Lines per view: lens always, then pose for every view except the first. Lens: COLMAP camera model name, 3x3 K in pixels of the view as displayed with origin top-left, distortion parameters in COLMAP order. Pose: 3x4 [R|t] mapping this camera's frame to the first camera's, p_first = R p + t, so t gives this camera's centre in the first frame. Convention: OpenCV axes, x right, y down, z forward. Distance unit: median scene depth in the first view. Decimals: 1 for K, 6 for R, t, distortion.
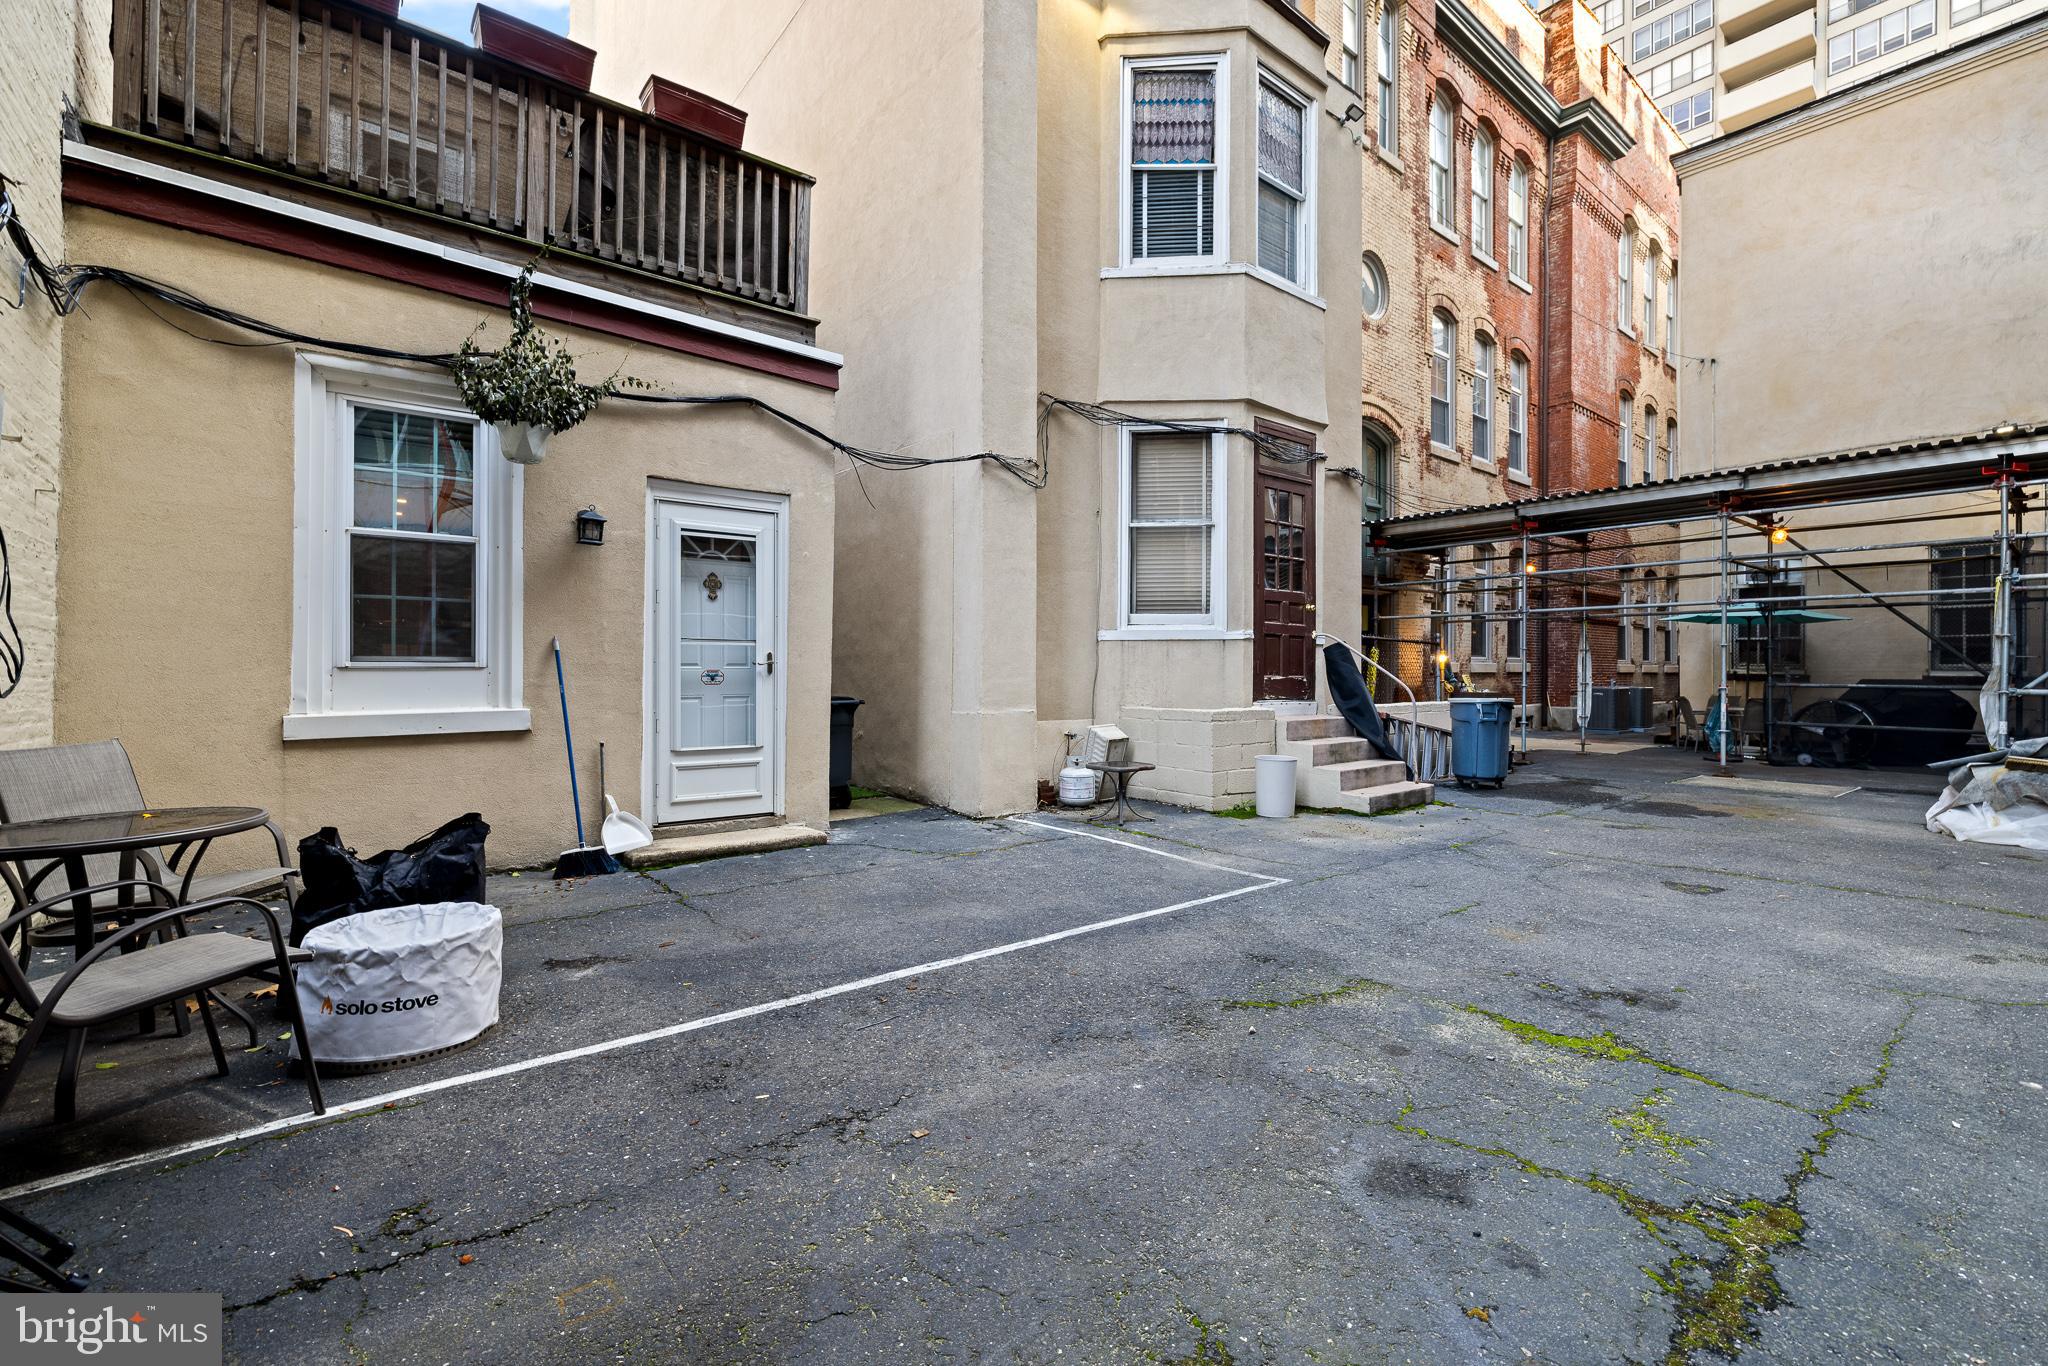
lens RADIAL K [[854.9, 0, 1016.3], [0, 854.9, 669.6], [0, 0, 1]] dist [0.001299, 0.000602]
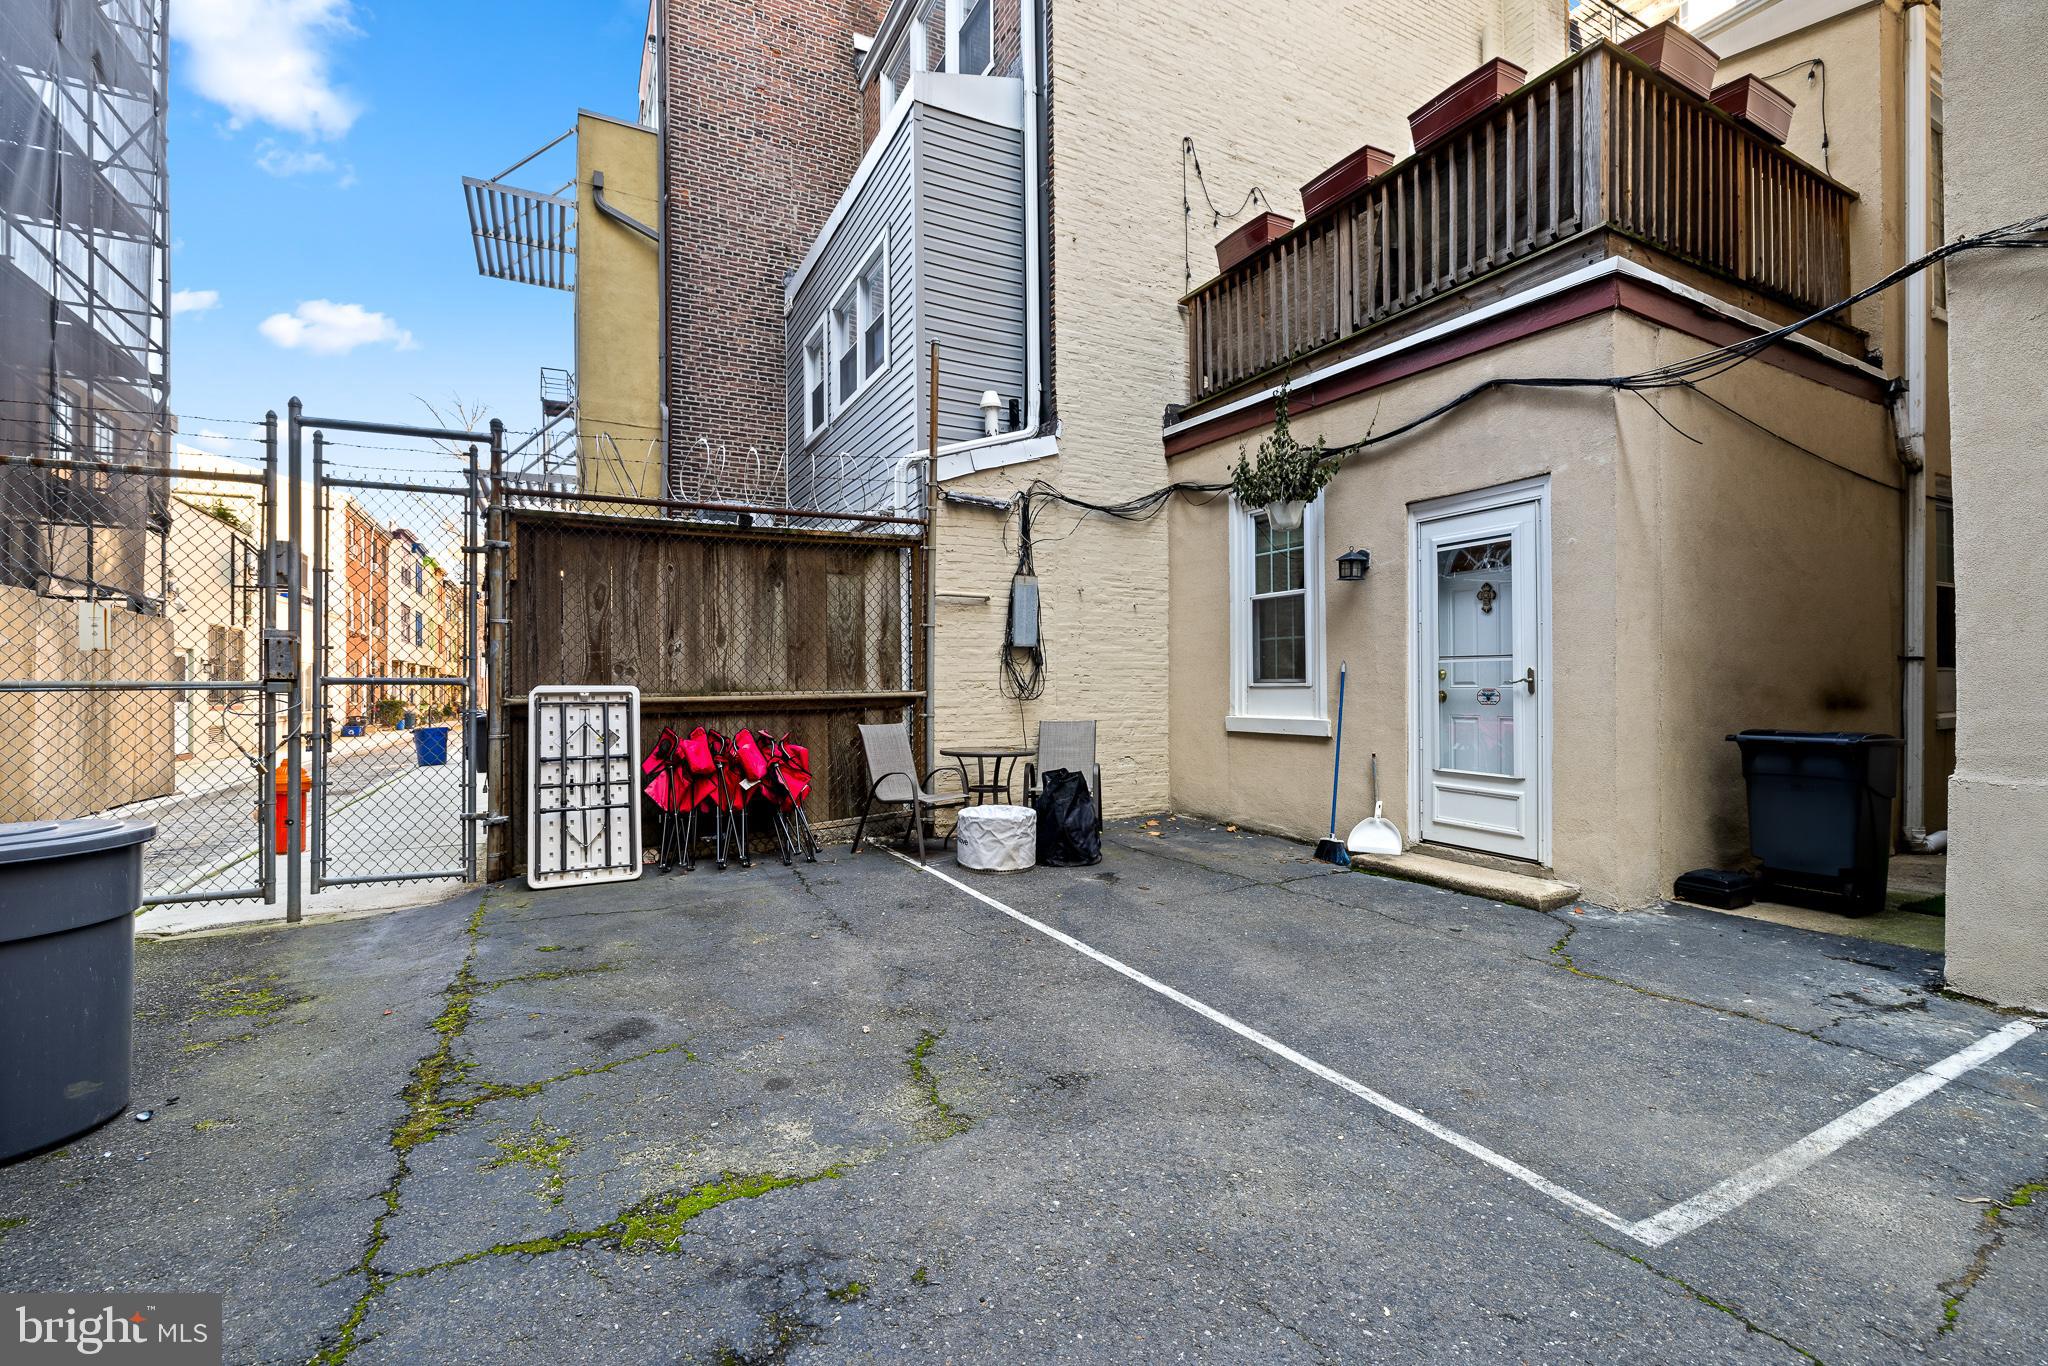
lens RADIAL K [[895.7, 0, 1067.6], [0, 895.7, 683.4], [0, 0, 1]] dist [0.001343, 0.000123]
pose [[-0.155320, -0.001916, -0.987862, 0.964389], [0.002924, 0.999993, -0.002399, -0.006425], [0.987860, -0.003261, -0.155313, 1.021066]]
